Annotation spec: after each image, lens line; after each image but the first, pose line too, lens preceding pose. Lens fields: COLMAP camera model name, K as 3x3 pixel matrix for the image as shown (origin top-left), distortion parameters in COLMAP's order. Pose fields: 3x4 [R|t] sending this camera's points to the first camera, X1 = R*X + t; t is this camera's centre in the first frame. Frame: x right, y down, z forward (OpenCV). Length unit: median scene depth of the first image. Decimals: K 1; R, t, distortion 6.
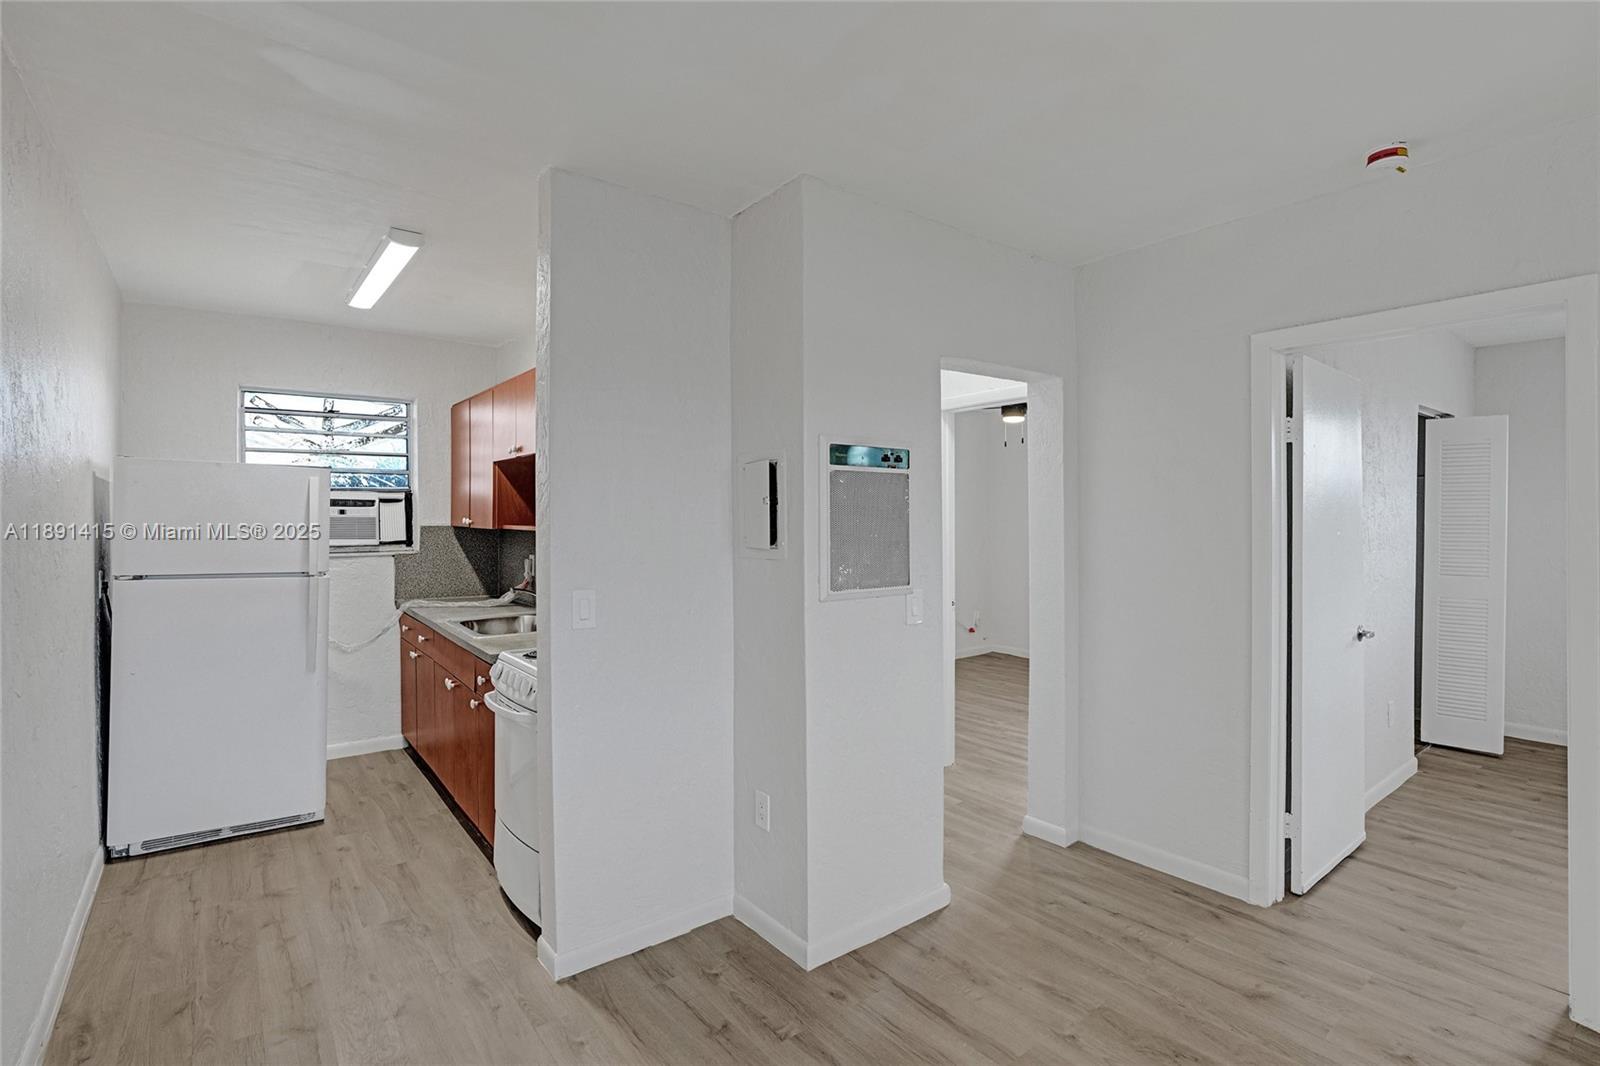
lens RADIAL K [[771.3, 0, 806.7], [0, 771.3, 526.0], [0, 0, 1]] dist [-0.033902, 0.014115]
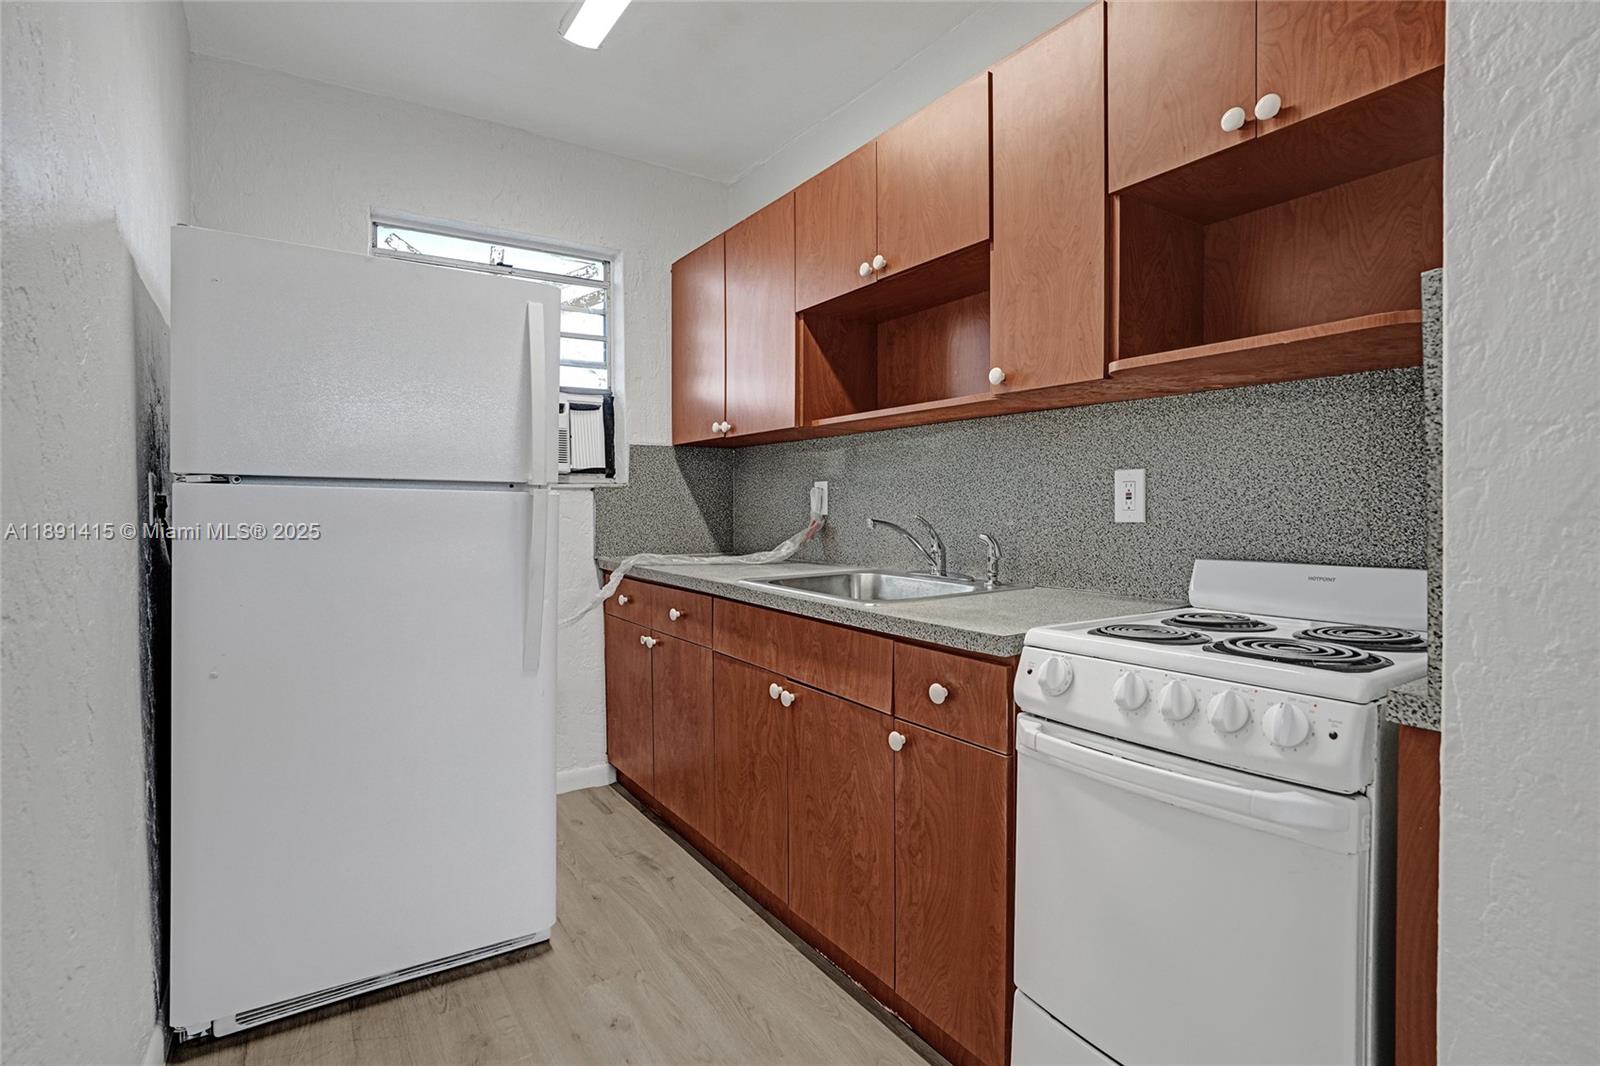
lens RADIAL K [[771.3, 0, 803.9], [0, 771.3, 522.9], [0, 0, 1]] dist [-0.033902, 0.014115]
pose [[0.997924, -0.005828, -0.064145, -0.344067], [0.006405, 0.999941, 0.008793, 0.067668], [0.064090, -0.009186, 0.997902, 0.385807]]
